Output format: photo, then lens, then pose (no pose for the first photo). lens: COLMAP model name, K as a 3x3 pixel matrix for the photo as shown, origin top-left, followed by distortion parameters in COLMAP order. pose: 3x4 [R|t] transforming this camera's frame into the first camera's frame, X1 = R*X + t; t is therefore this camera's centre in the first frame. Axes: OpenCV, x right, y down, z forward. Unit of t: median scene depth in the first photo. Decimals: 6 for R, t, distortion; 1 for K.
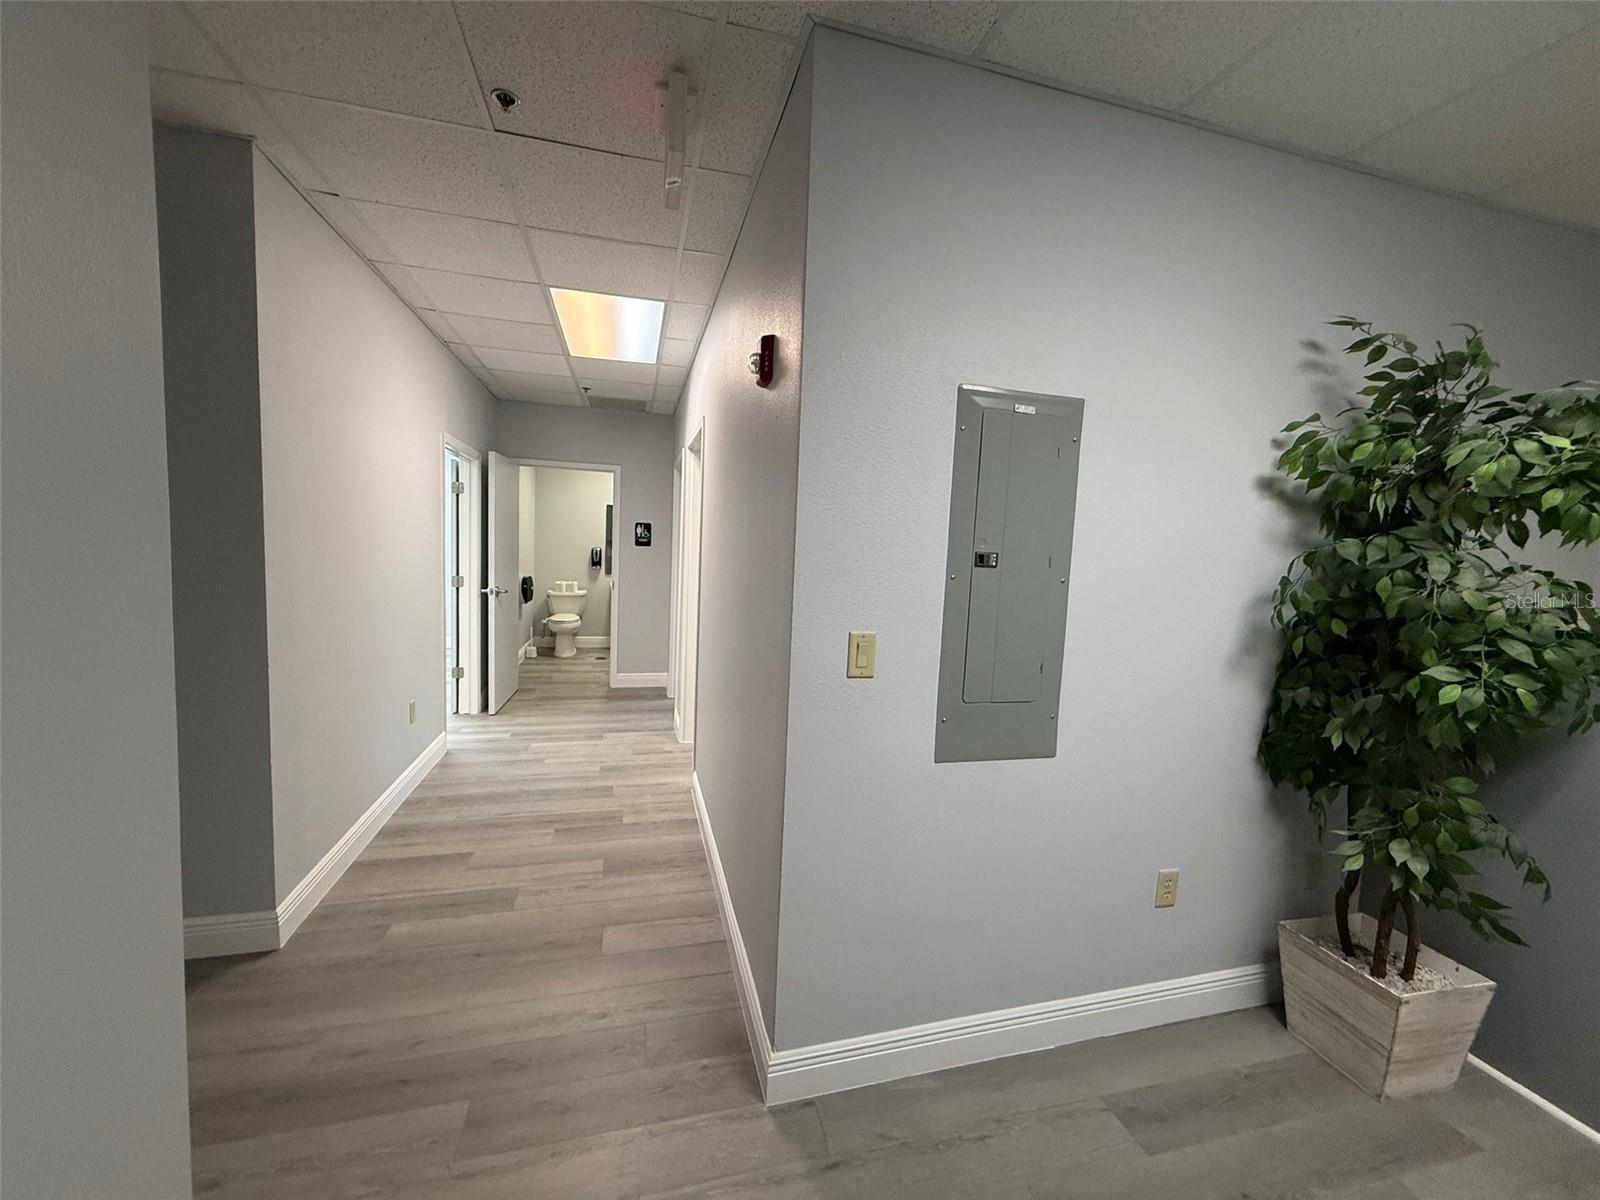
lens RADIAL K [[638.2, 0, 796.8], [0, 638.2, 599.8], [0, 0, 1]] dist [0.000548, -0.000078]
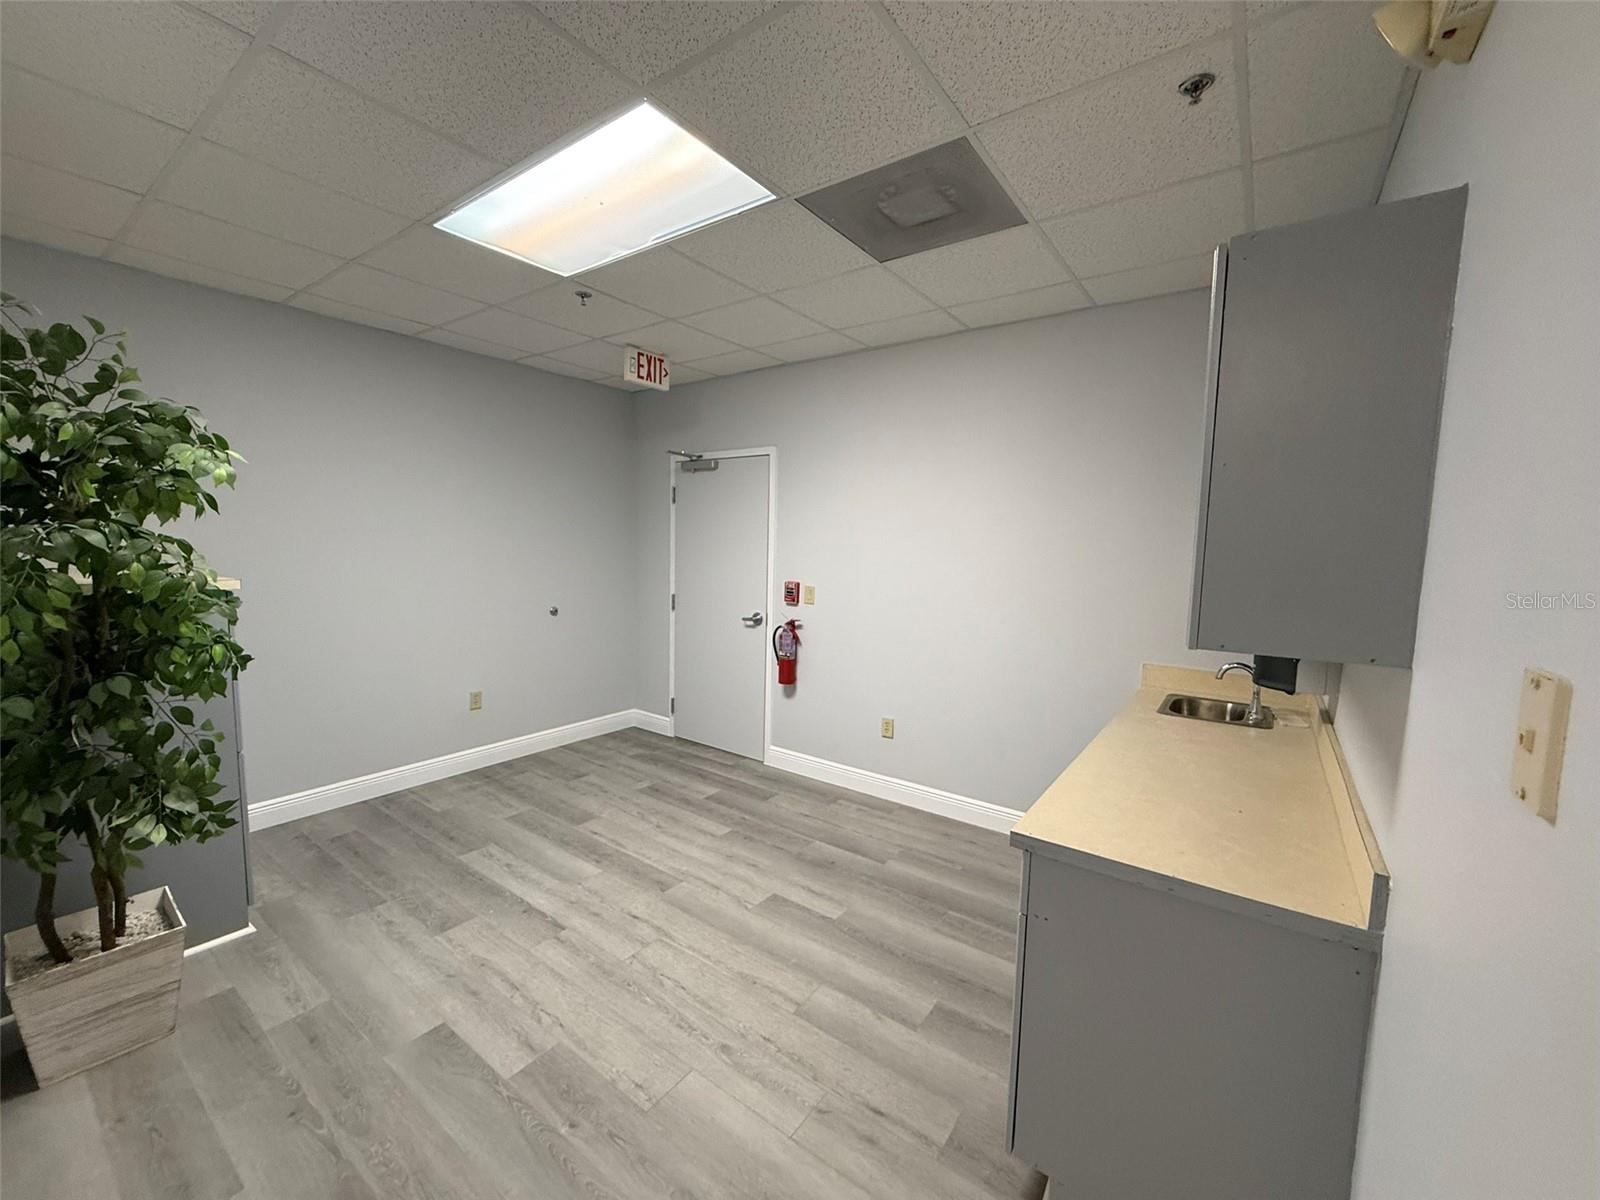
lens RADIAL K [[638.2, 0, 796.8], [0, 638.2, 599.8], [0, 0, 1]] dist [0.000548, -0.000078]
pose [[-0.629152, -0.129812, 0.766366, -0.279278], [0.019886, 0.982945, 0.182823, -0.071985], [-0.777028, 0.130263, -0.615840, 0.399177]]
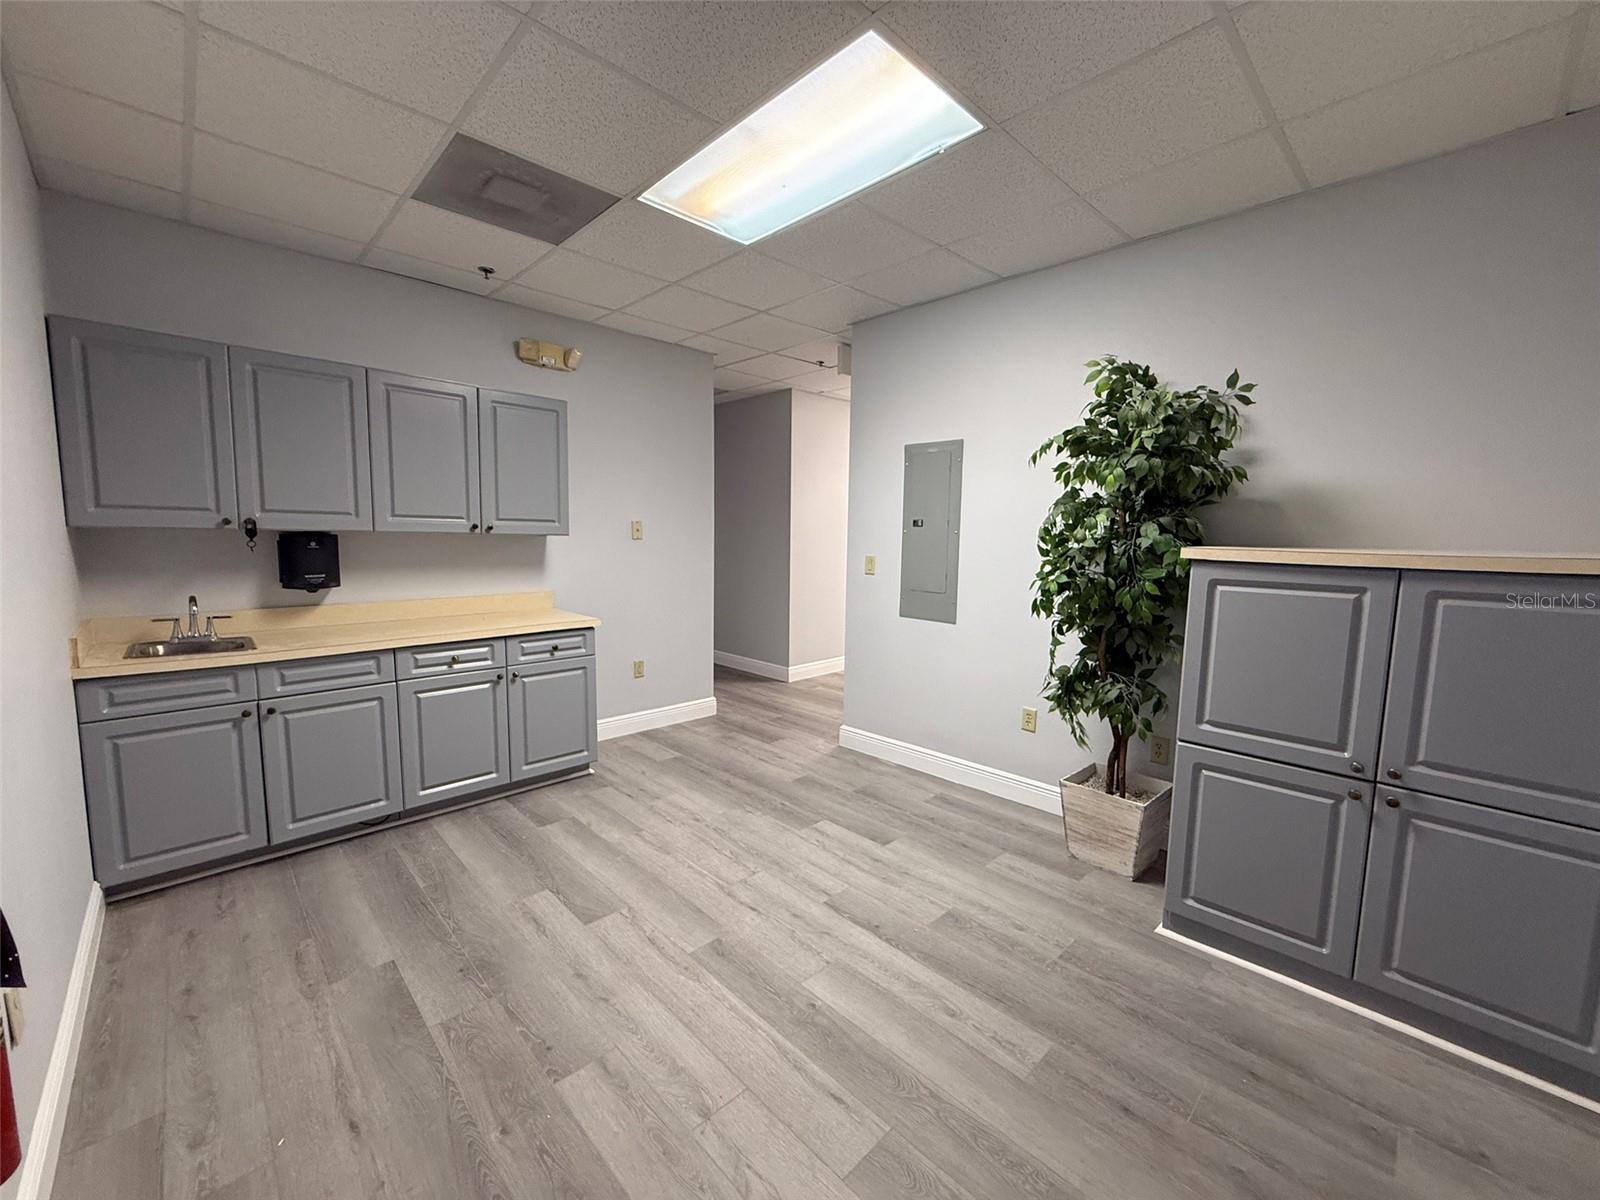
lens RADIAL K [[638.2, 0, 796.8], [0, 638.2, 599.8], [0, 0, 1]] dist [0.000548, -0.000078]
pose [[0.489054, 0.057827, -0.870335, 1.029219], [-0.067651, 0.997309, 0.028249, 0.083820], [0.869626, 0.045064, 0.491650, -0.206364]]
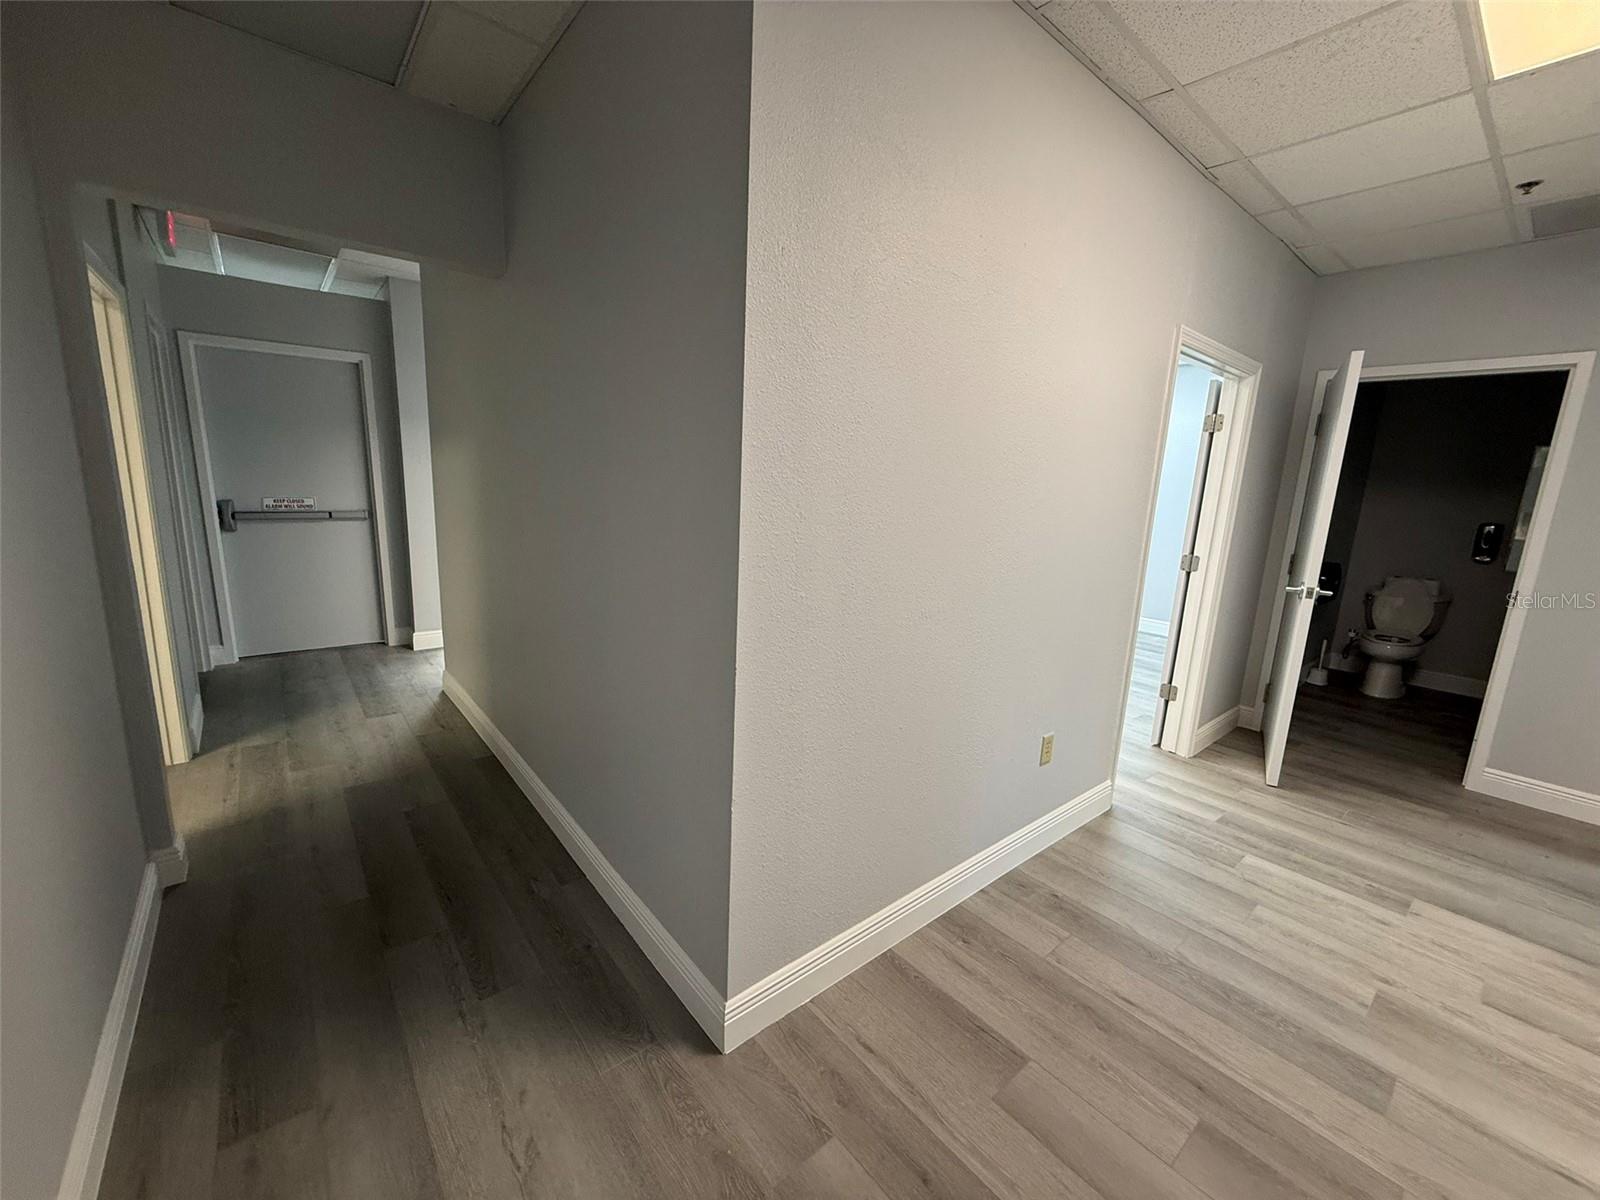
lens RADIAL K [[638.2, 0, 796.8], [0, 638.2, 599.8], [0, 0, 1]] dist [0.000548, -0.000078]
pose [[0.420838, 0.149274, -0.894770, -0.138912], [-0.105539, 0.987726, 0.115144, -0.037014], [0.900976, 0.045976, 0.431427, 0.501430]]
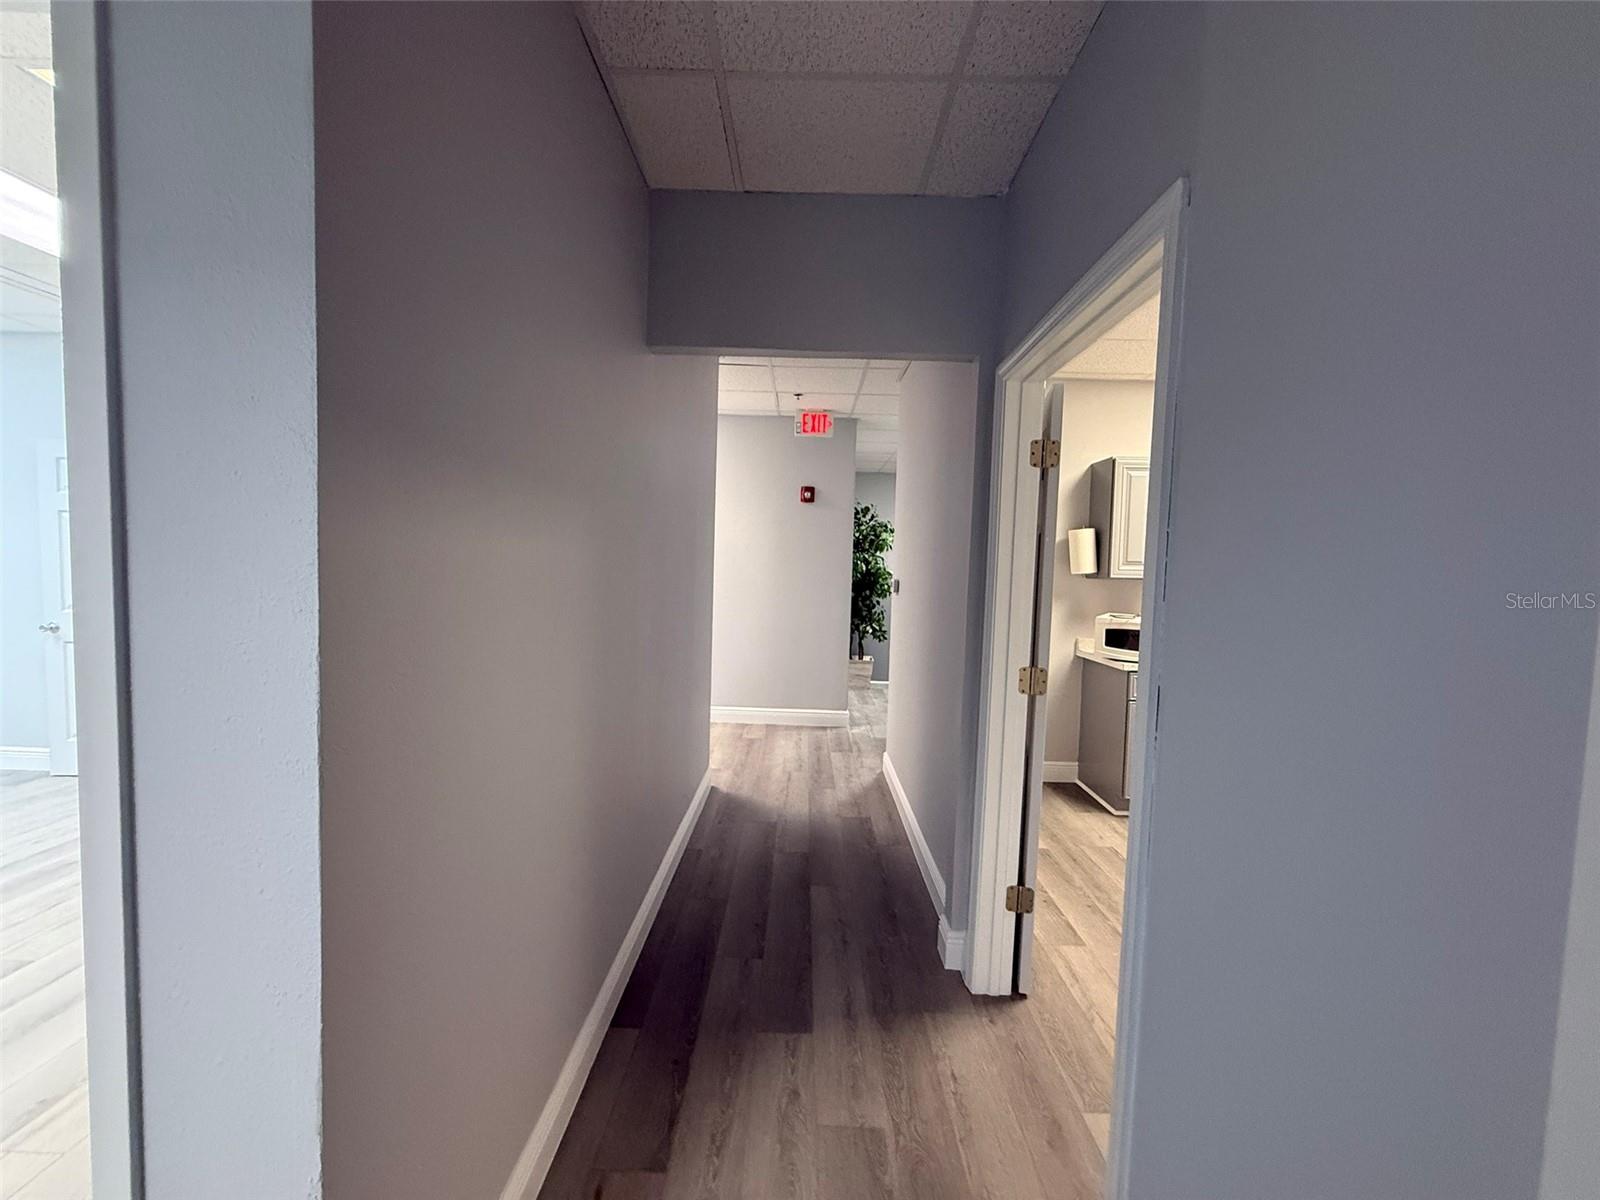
lens RADIAL K [[638.2, 0, 796.8], [0, 638.2, 599.8], [0, 0, 1]] dist [0.000548, -0.000078]
pose [[0.263501, -0.089504, 0.960498, -1.663905], [0.064454, 0.995095, 0.075045, -0.069453], [-0.962503, 0.042134, 0.267978, 0.172238]]
